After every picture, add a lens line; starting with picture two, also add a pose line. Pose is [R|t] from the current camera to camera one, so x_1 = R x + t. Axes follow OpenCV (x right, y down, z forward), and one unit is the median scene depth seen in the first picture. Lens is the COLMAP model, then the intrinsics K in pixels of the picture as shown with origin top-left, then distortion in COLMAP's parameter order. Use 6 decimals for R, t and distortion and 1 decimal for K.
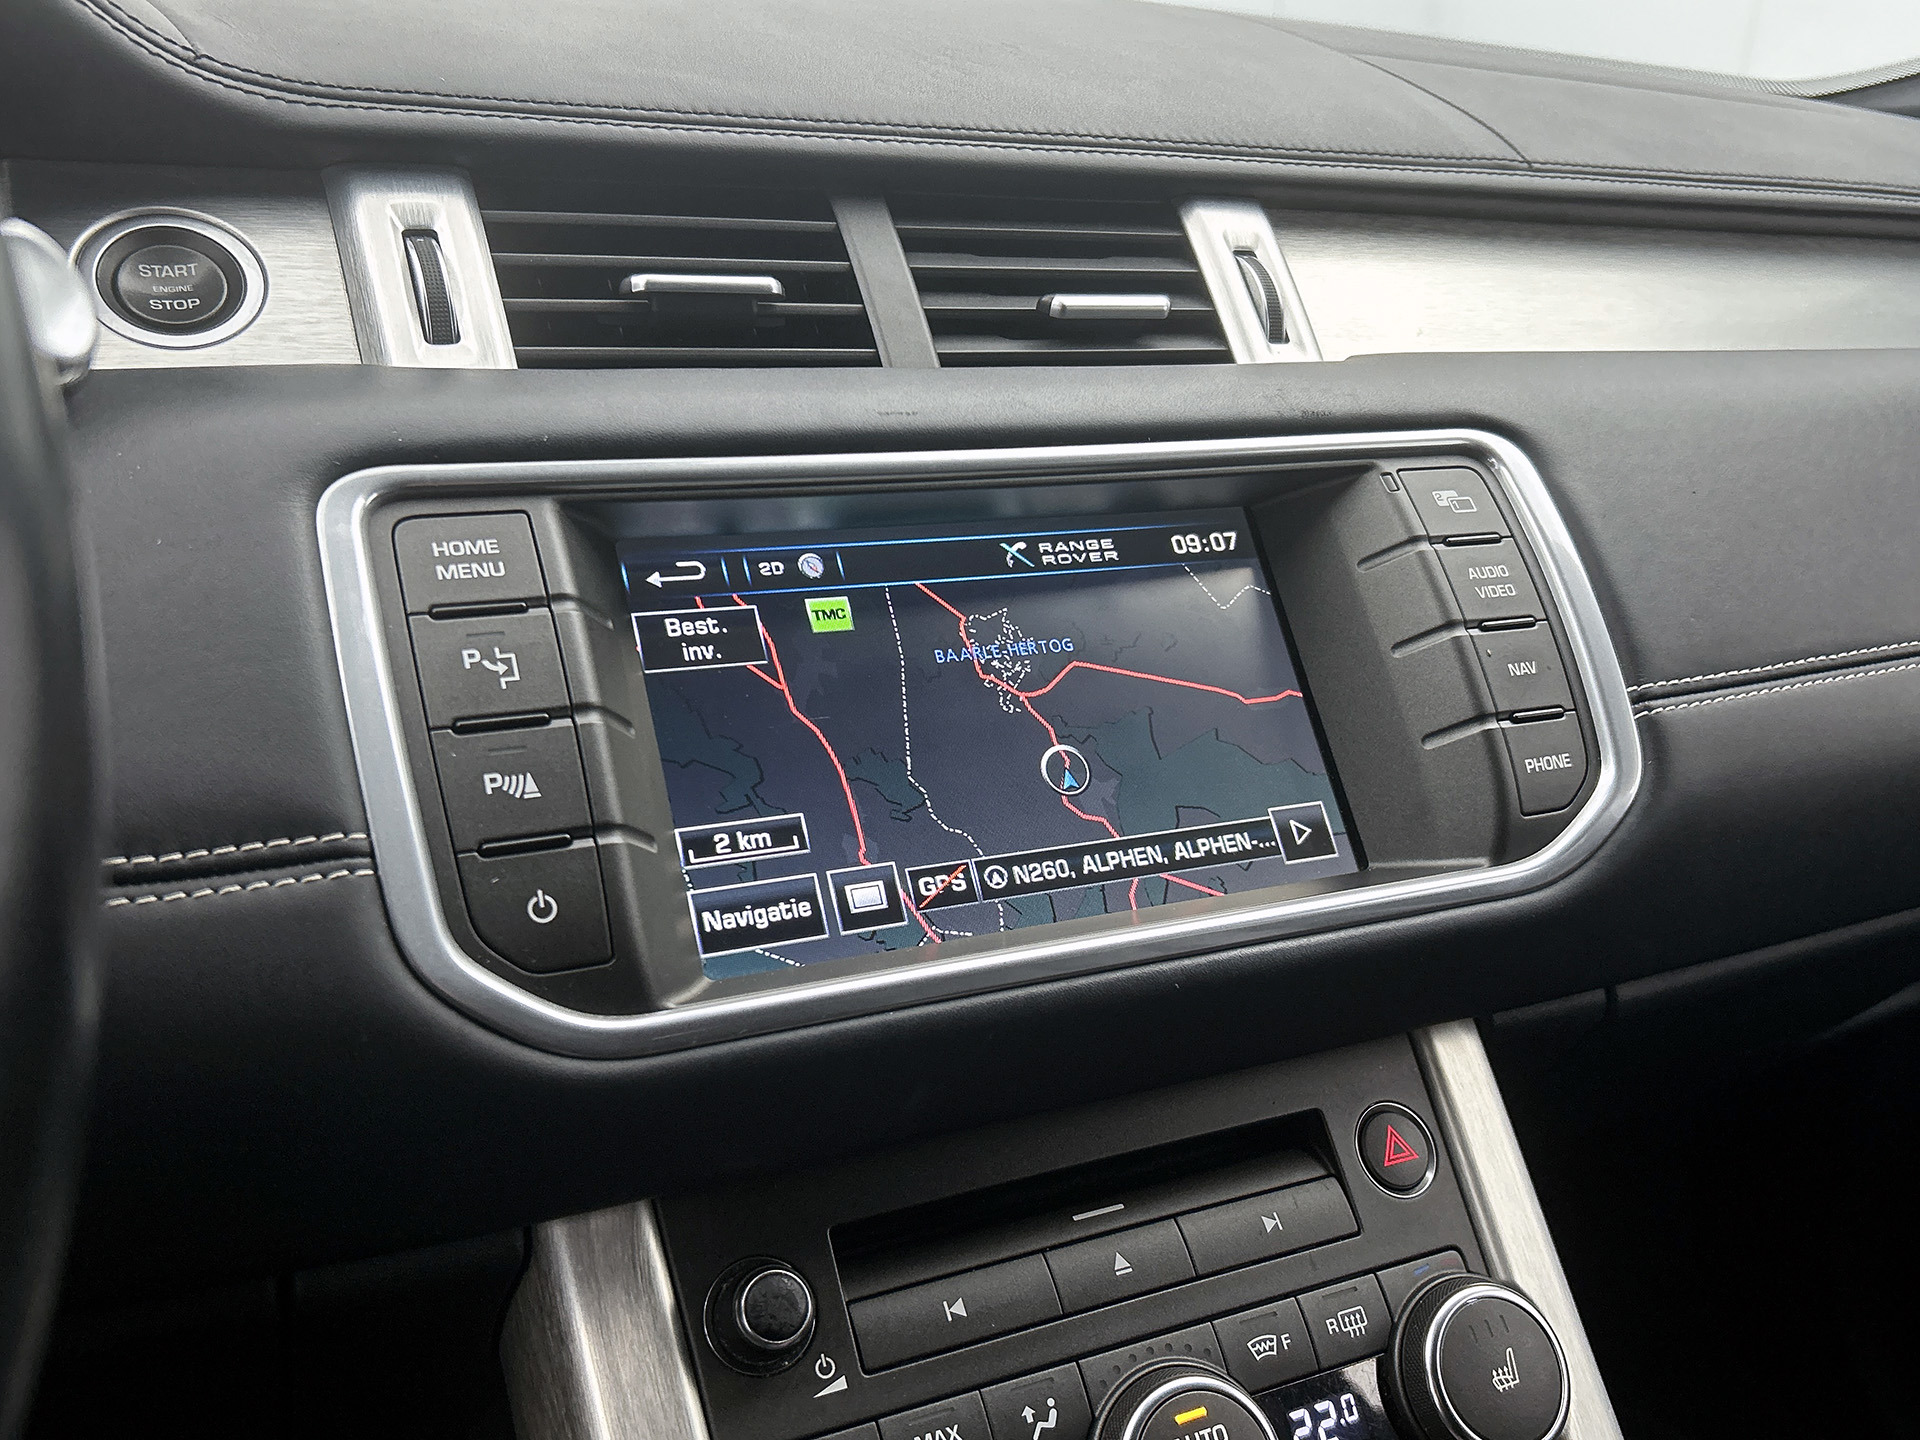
lens RADIAL K [[1763.8, 0, 994.0], [0, 1763.8, 717.5], [0, 0, 1]] dist [0.023976, -0.000133]
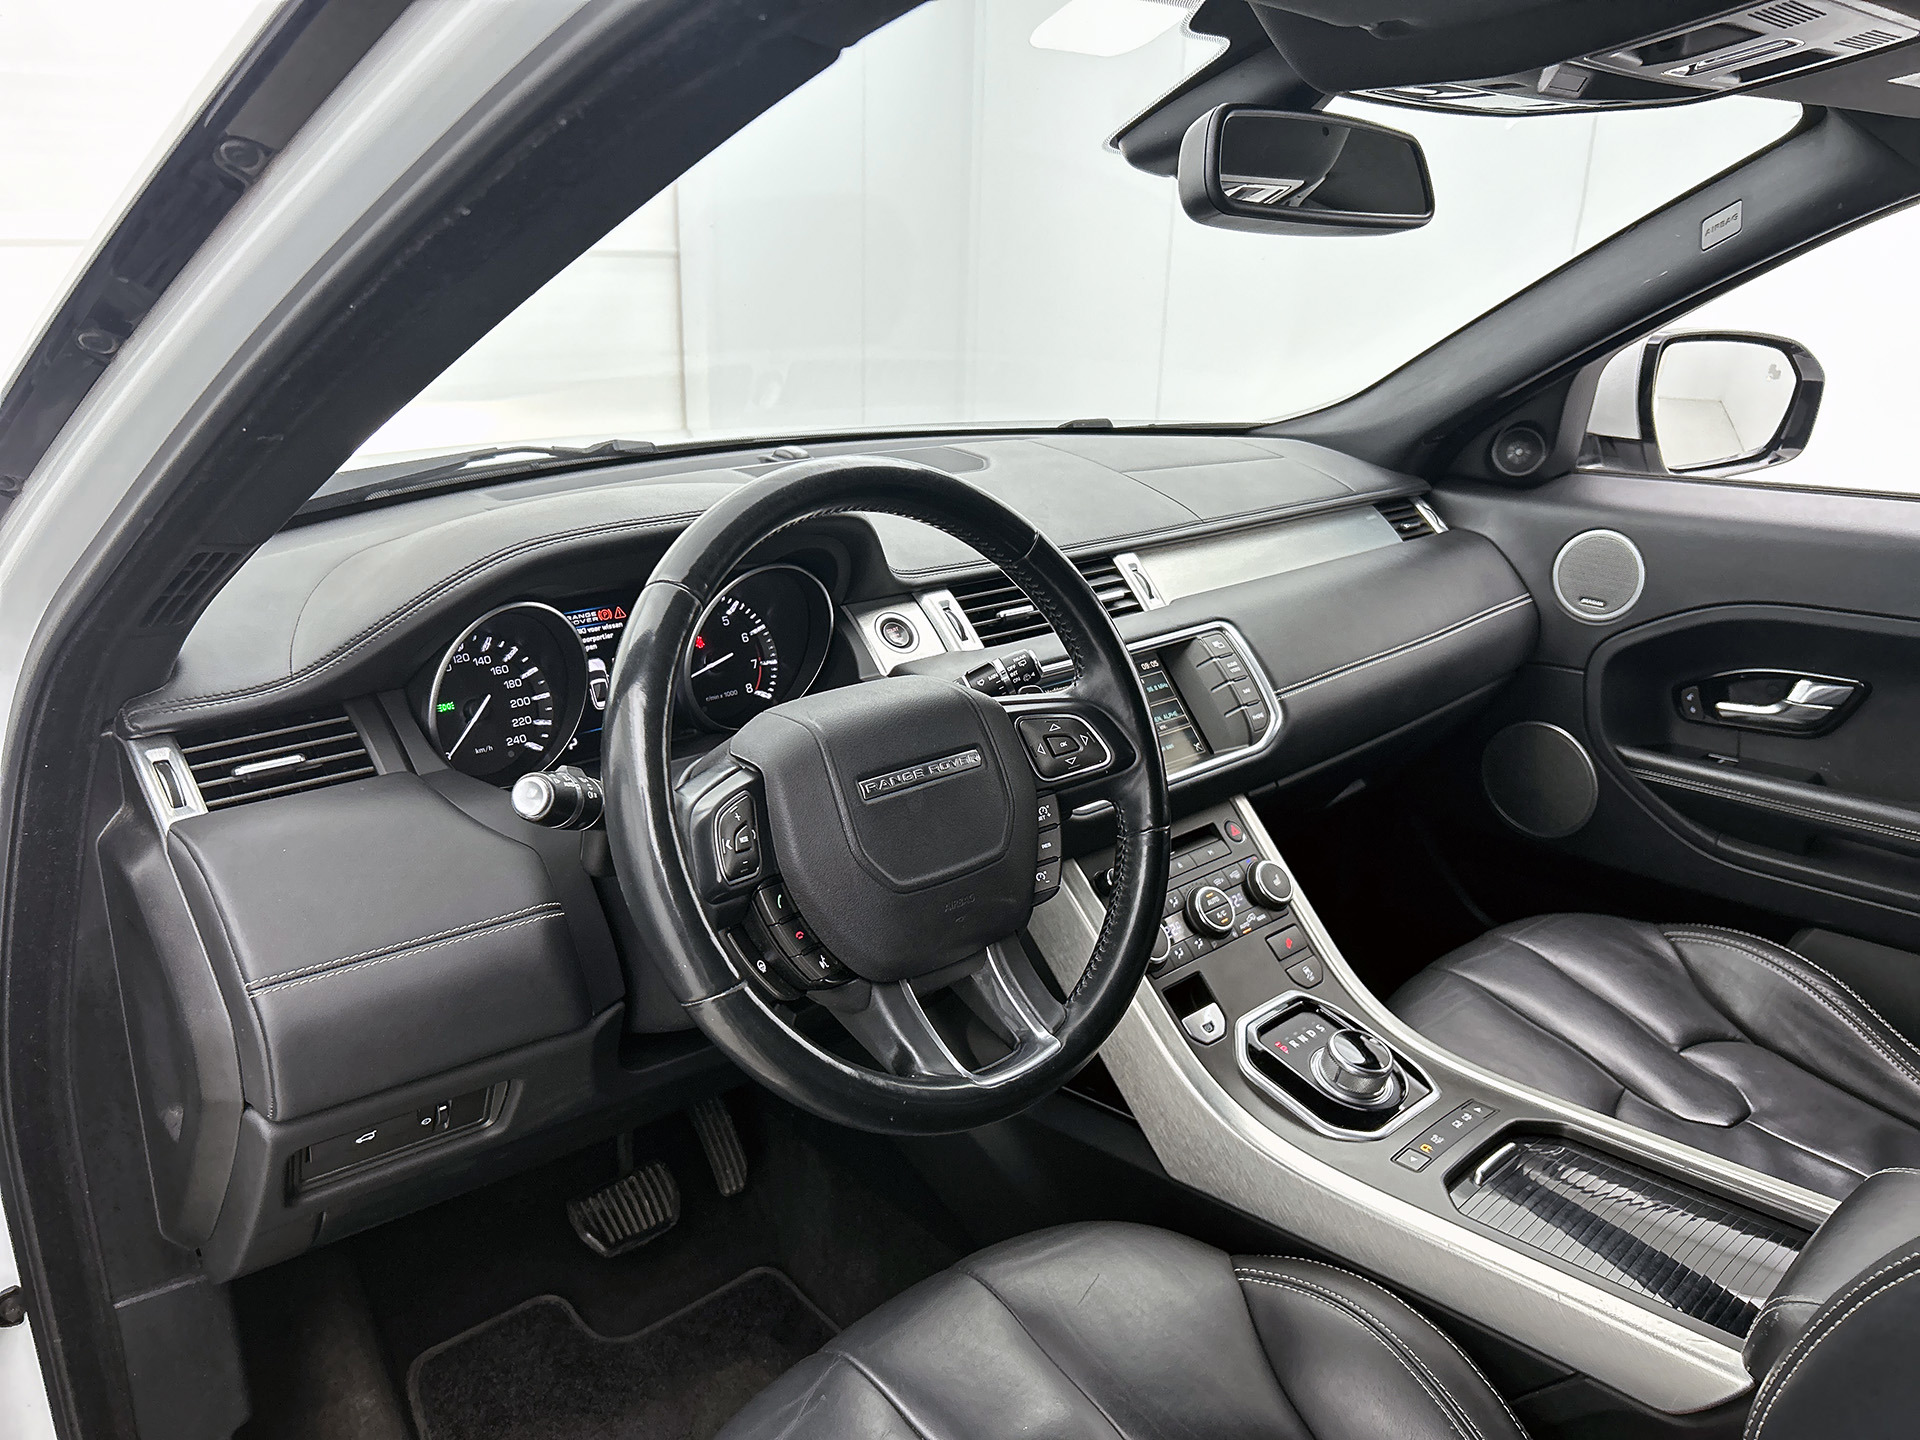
lens RADIAL K [[1454.1, 0, 970.9], [0, 1454.1, 726.1], [0, 0, 1]] dist [0.054157, -0.068285]
pose [[0.956185, -0.138310, 0.258033, -1.058372], [0.142523, 0.989789, 0.002402, -0.046734], [-0.255731, 0.034479, 0.966133, -1.779845]]
